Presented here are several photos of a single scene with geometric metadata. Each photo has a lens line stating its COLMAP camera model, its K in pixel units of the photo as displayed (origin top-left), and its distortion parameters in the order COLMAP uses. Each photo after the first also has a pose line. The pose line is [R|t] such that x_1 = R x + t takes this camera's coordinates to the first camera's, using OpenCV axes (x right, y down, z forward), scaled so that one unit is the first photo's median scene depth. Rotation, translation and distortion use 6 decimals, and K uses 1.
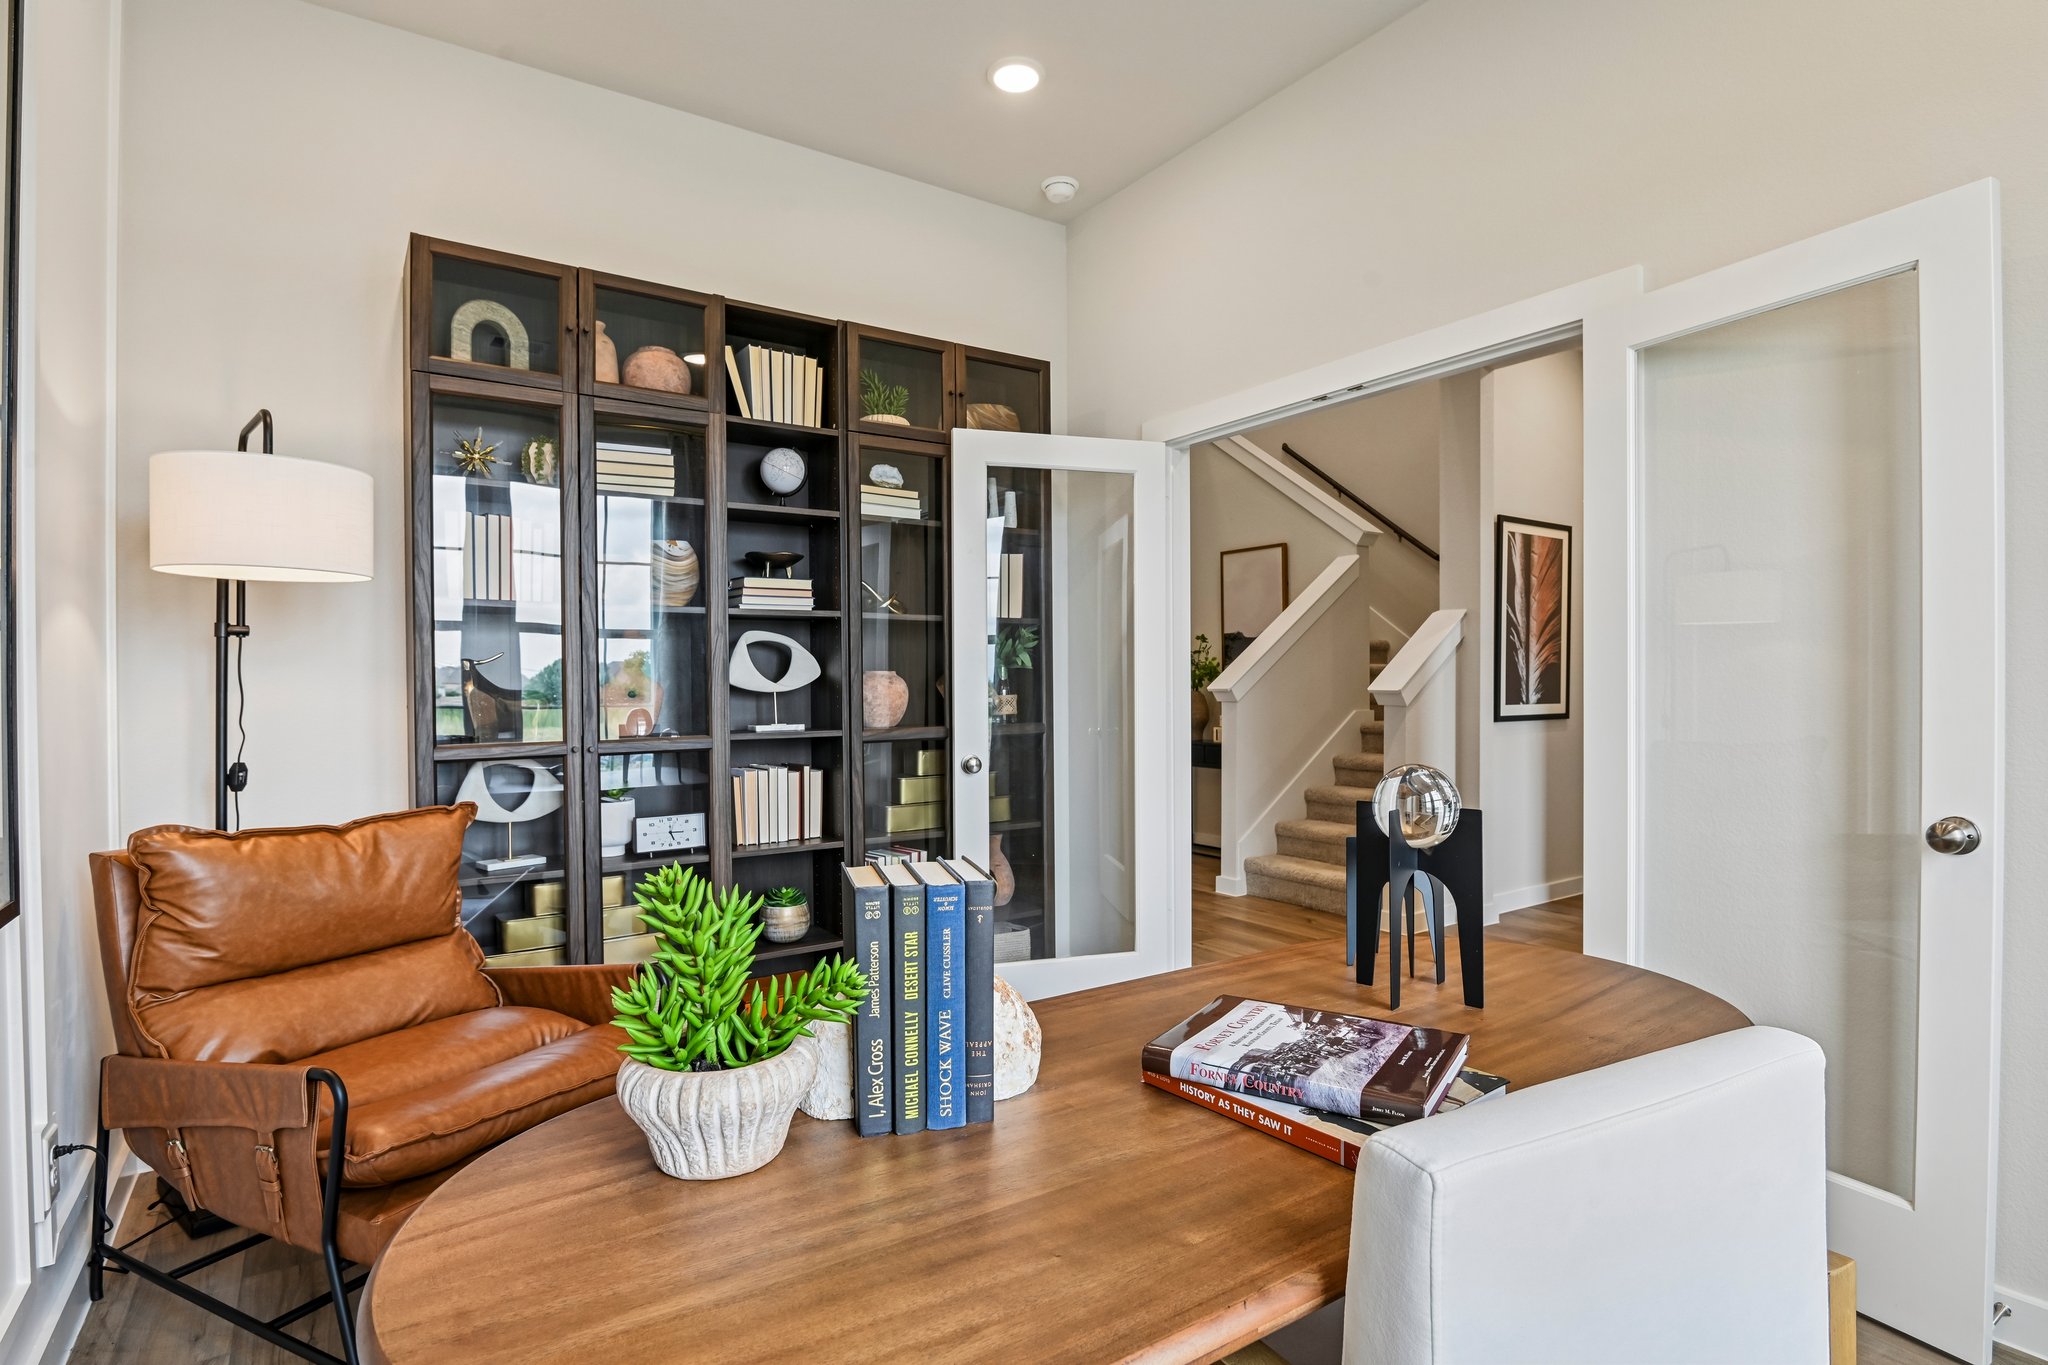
lens RADIAL K [[1050.9, 0, 1032.5], [0, 1050.9, 692.0], [0, 0, 1]] dist [-0.011909, -0.001941]
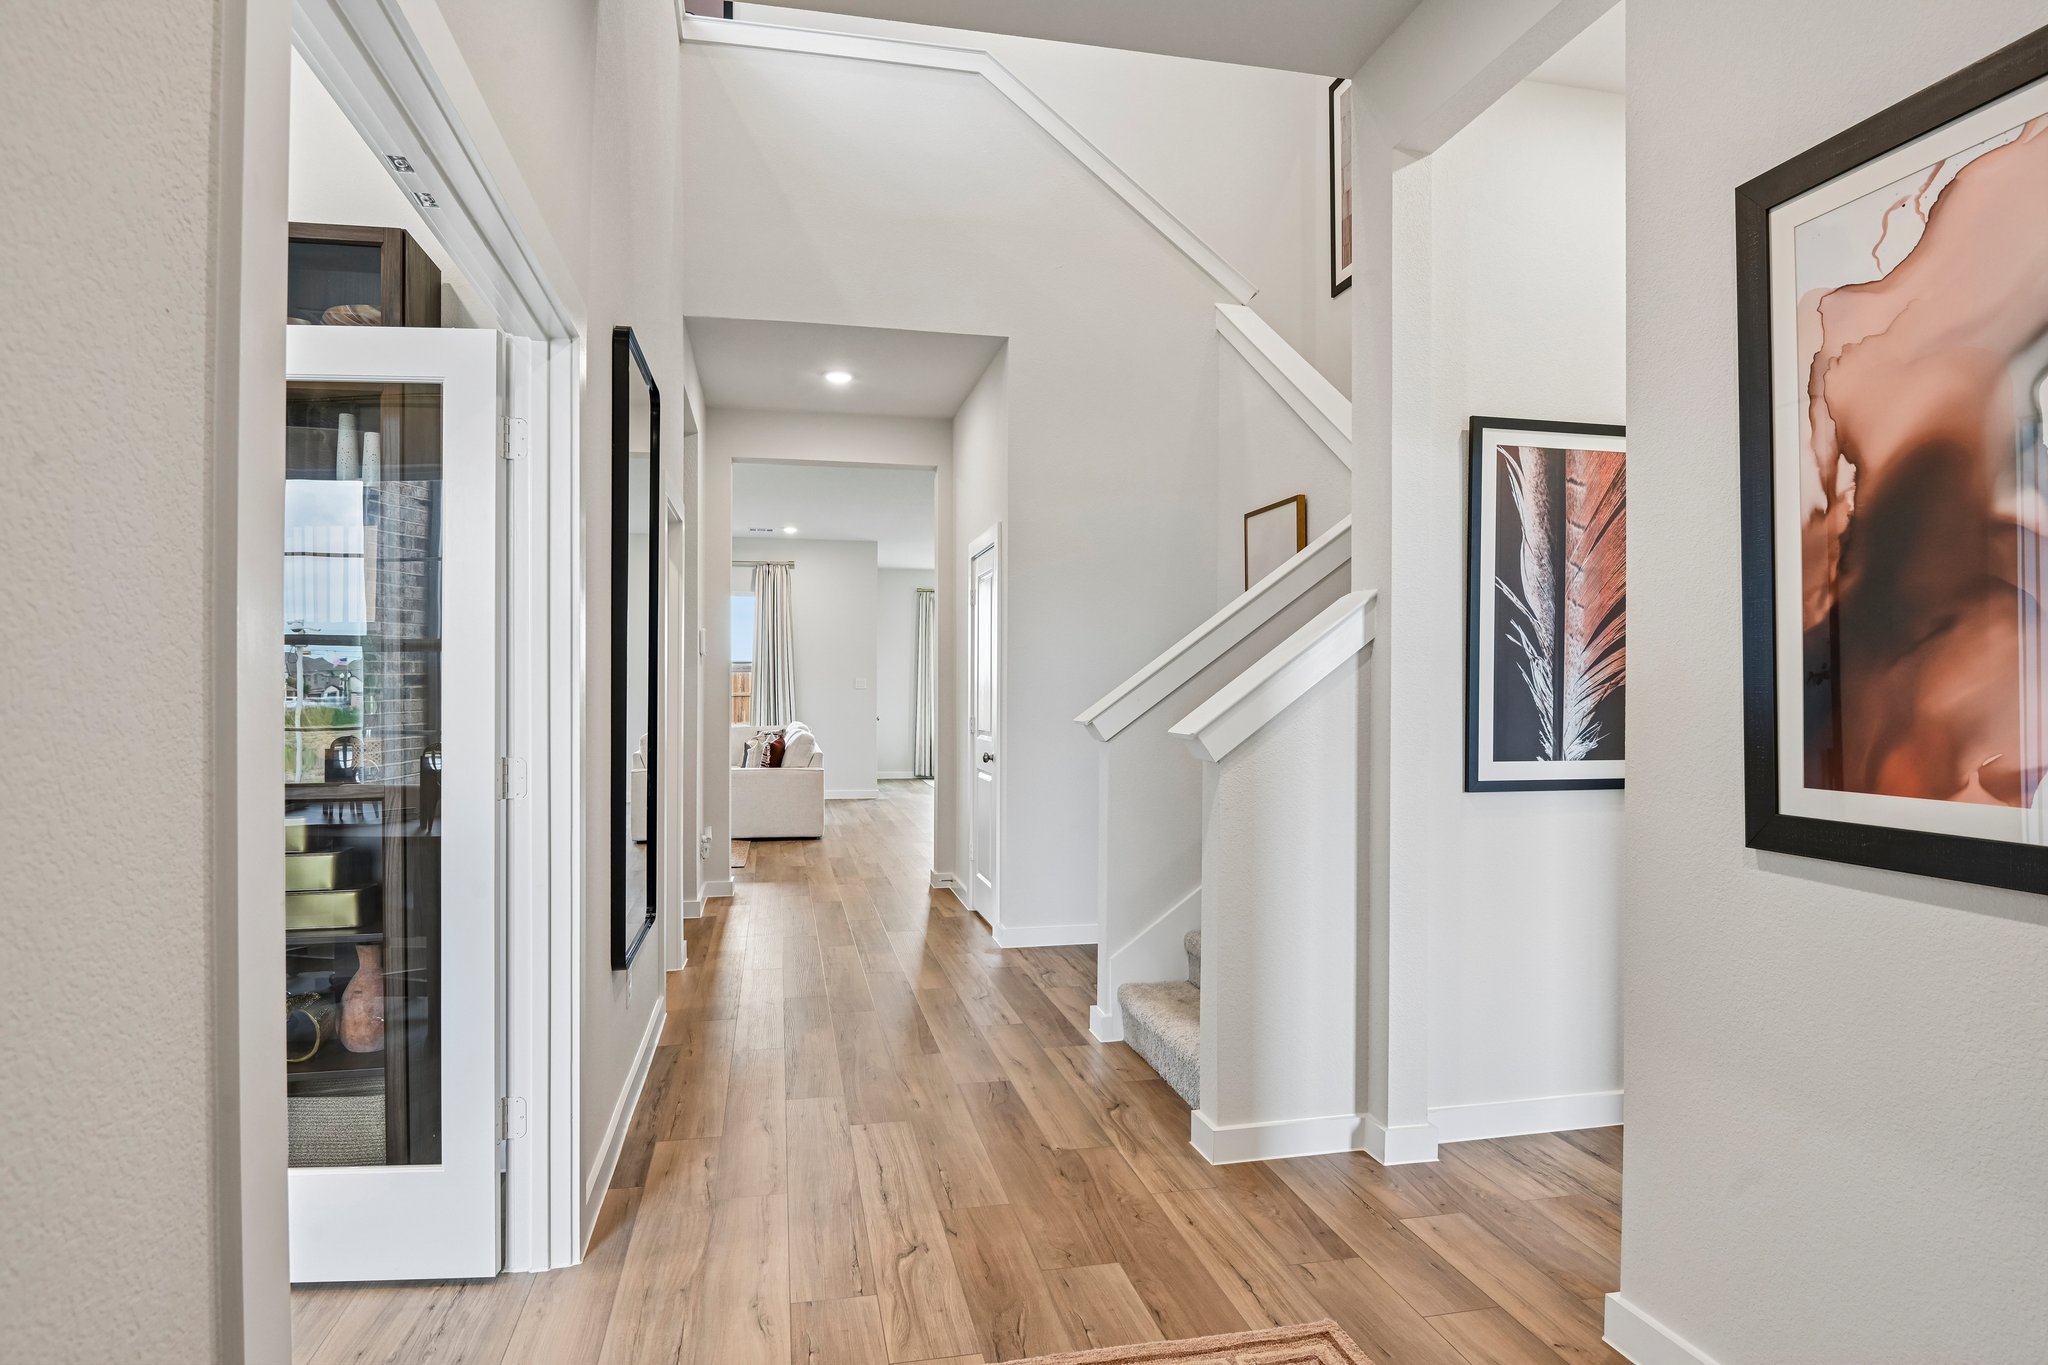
lens RADIAL K [[1178.5, 0, 1011.3], [0, 1178.5, 690.7], [0, 0, 1]] dist [-0.008636, -0.009890]
pose [[0.925489, 0.006338, -0.378723, 0.442855], [-0.009424, 0.999936, -0.006296, -0.018097], [0.378658, 0.009396, 0.925489, 0.326674]]
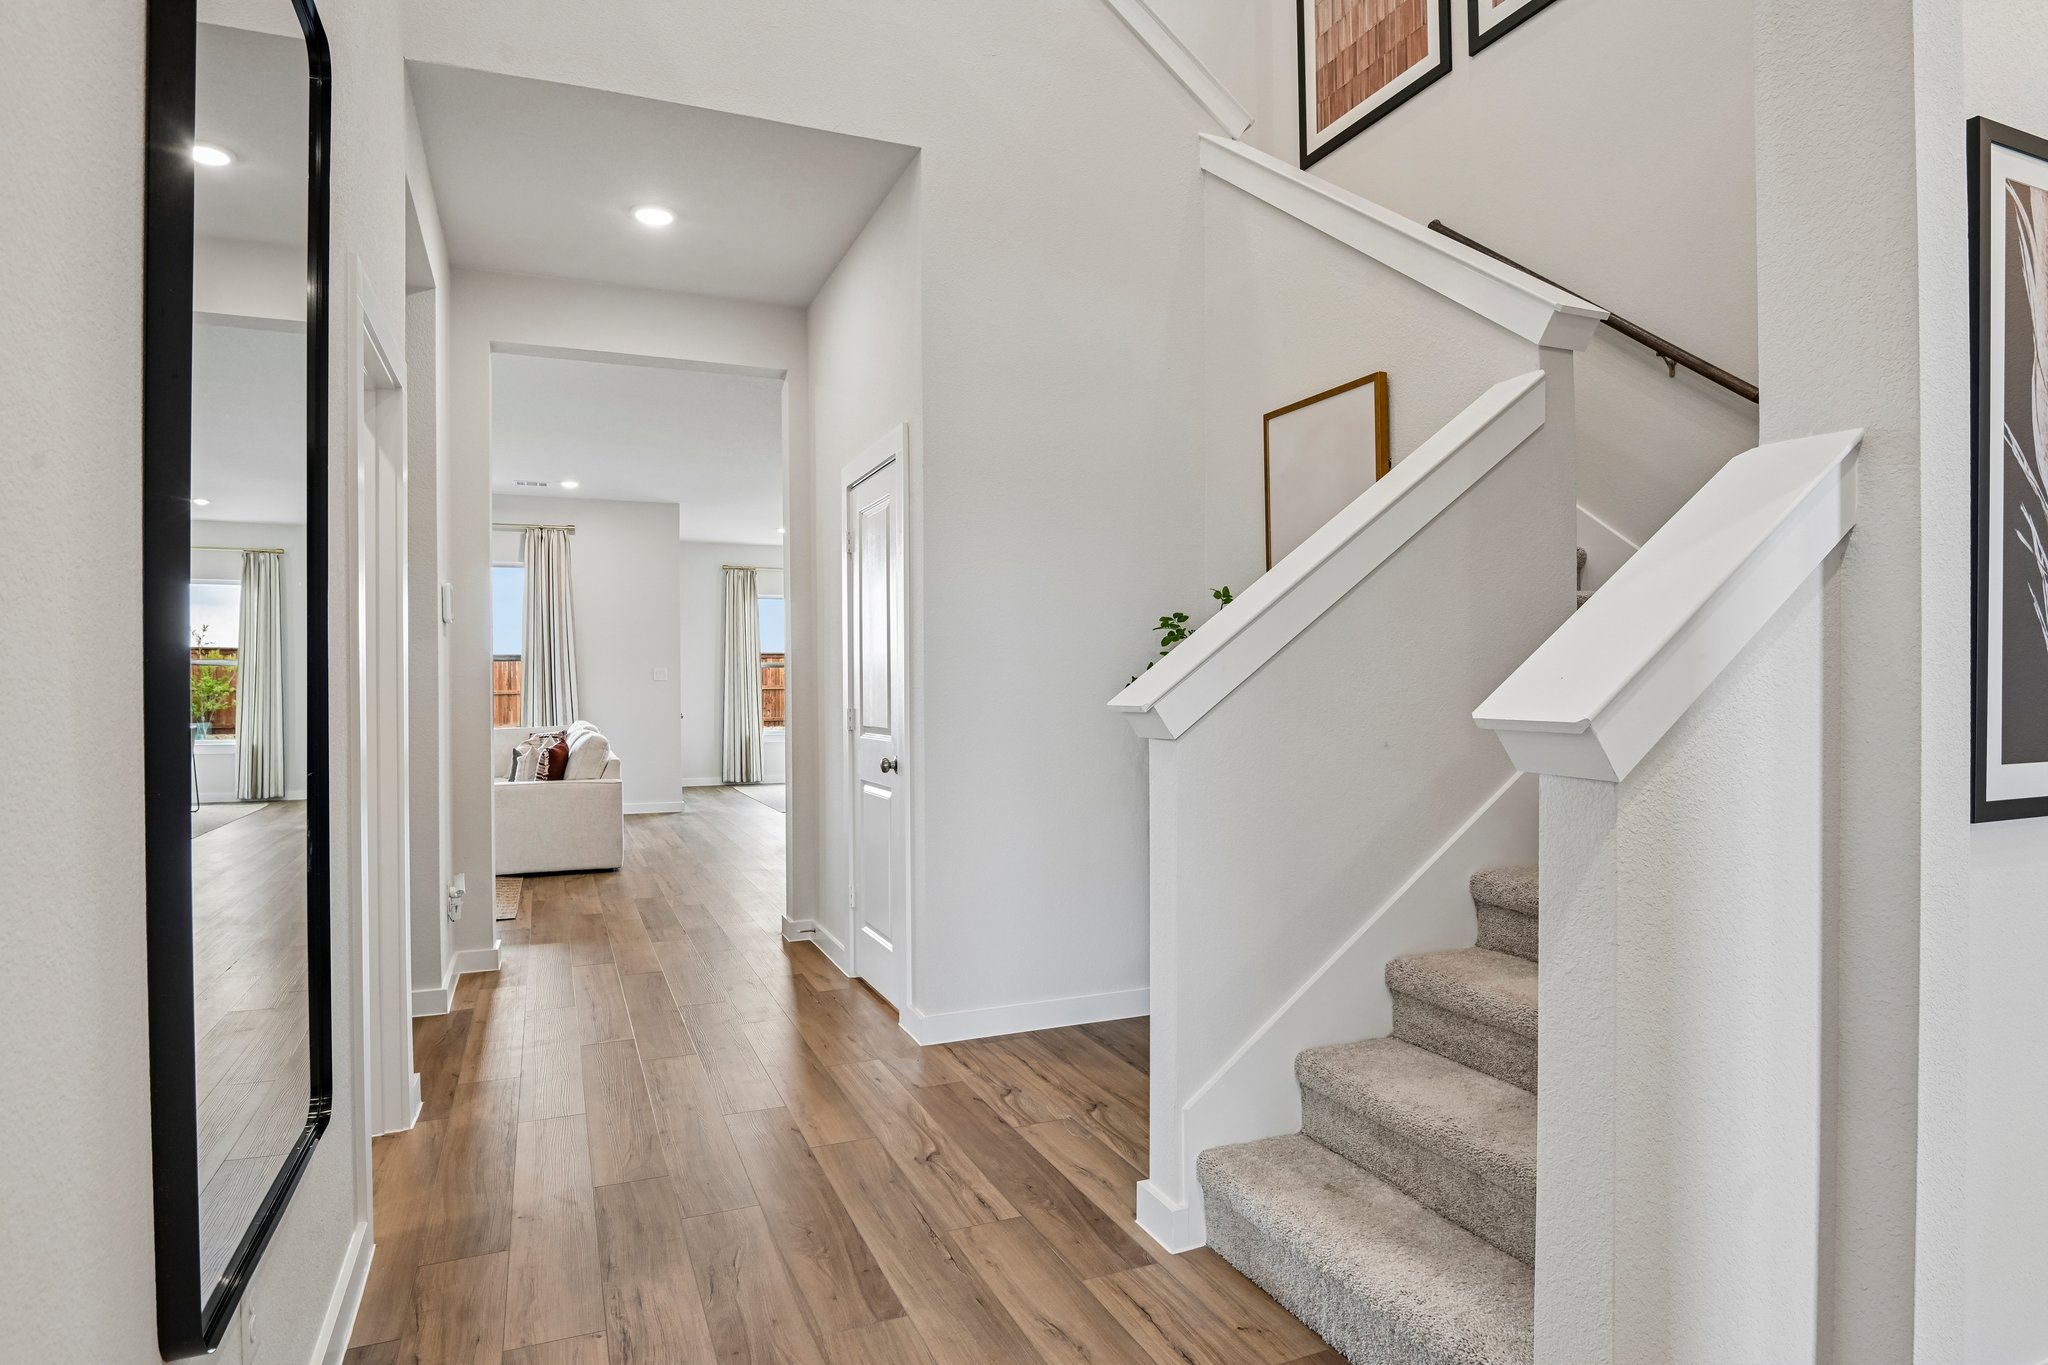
lens RADIAL K [[1178.5, 0, 1030.6], [0, 1178.5, 690.9], [0, 0, 1]] dist [-0.008636, -0.009890]
pose [[0.981080, -0.002485, -0.193589, 0.240878], [0.001848, 0.999992, -0.003472, -0.007557], [0.193596, 0.003048, 0.981077, 0.611736]]
